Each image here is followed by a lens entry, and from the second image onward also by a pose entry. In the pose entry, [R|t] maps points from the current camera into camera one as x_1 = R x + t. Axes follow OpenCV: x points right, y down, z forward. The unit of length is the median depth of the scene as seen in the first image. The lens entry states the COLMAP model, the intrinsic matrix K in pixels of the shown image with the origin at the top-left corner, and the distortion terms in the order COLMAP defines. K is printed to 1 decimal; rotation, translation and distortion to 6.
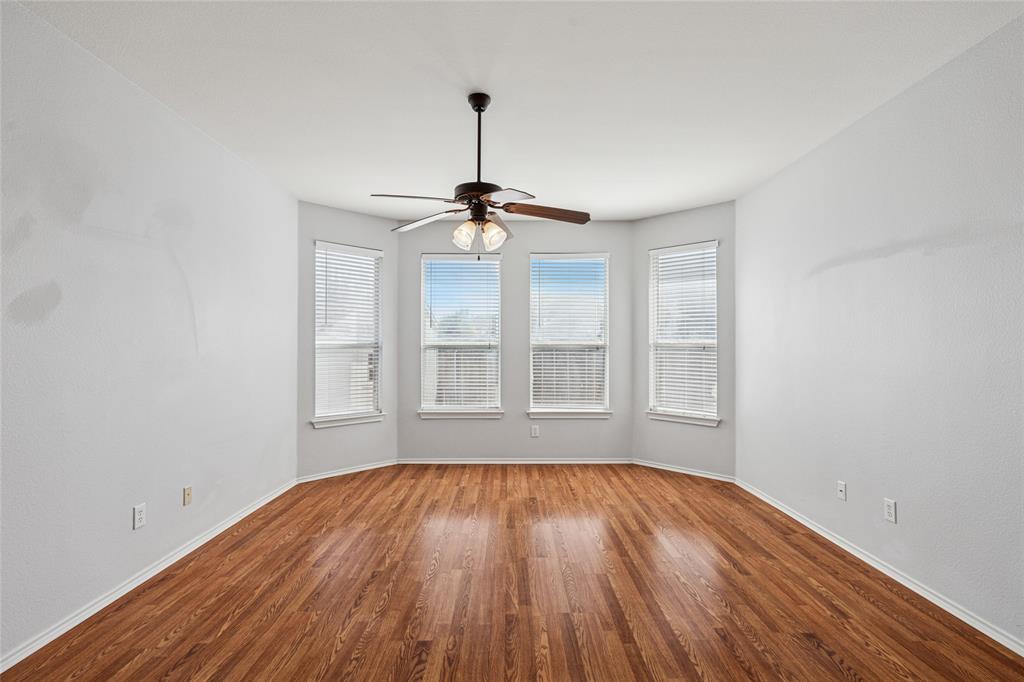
lens RADIAL K [[485.6, 0, 510.7], [0, 485.6, 344.3], [0, 0, 1]] dist [0.000110, 0.000413]
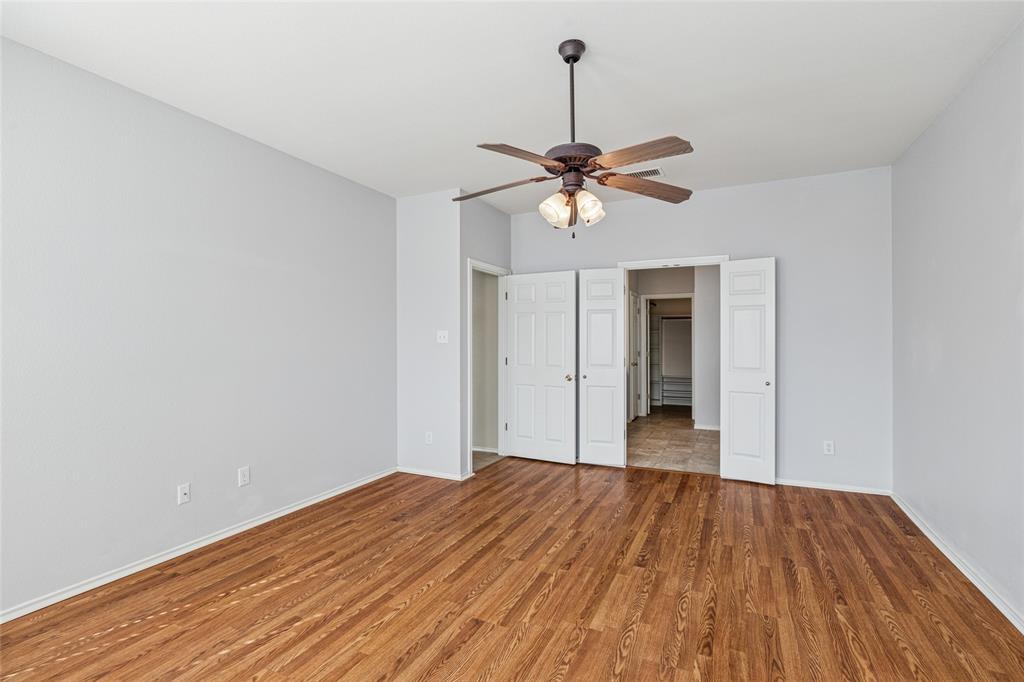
lens RADIAL K [[485.6, 0, 507.6], [0, 485.6, 337.9], [0, 0, 1]] dist [0.000110, 0.000413]
pose [[-0.901091, 0.001532, 0.433628, -0.379701], [-0.001960, 0.999969, -0.007606, 0.009760], [-0.433626, -0.007703, -0.901060, 2.090713]]
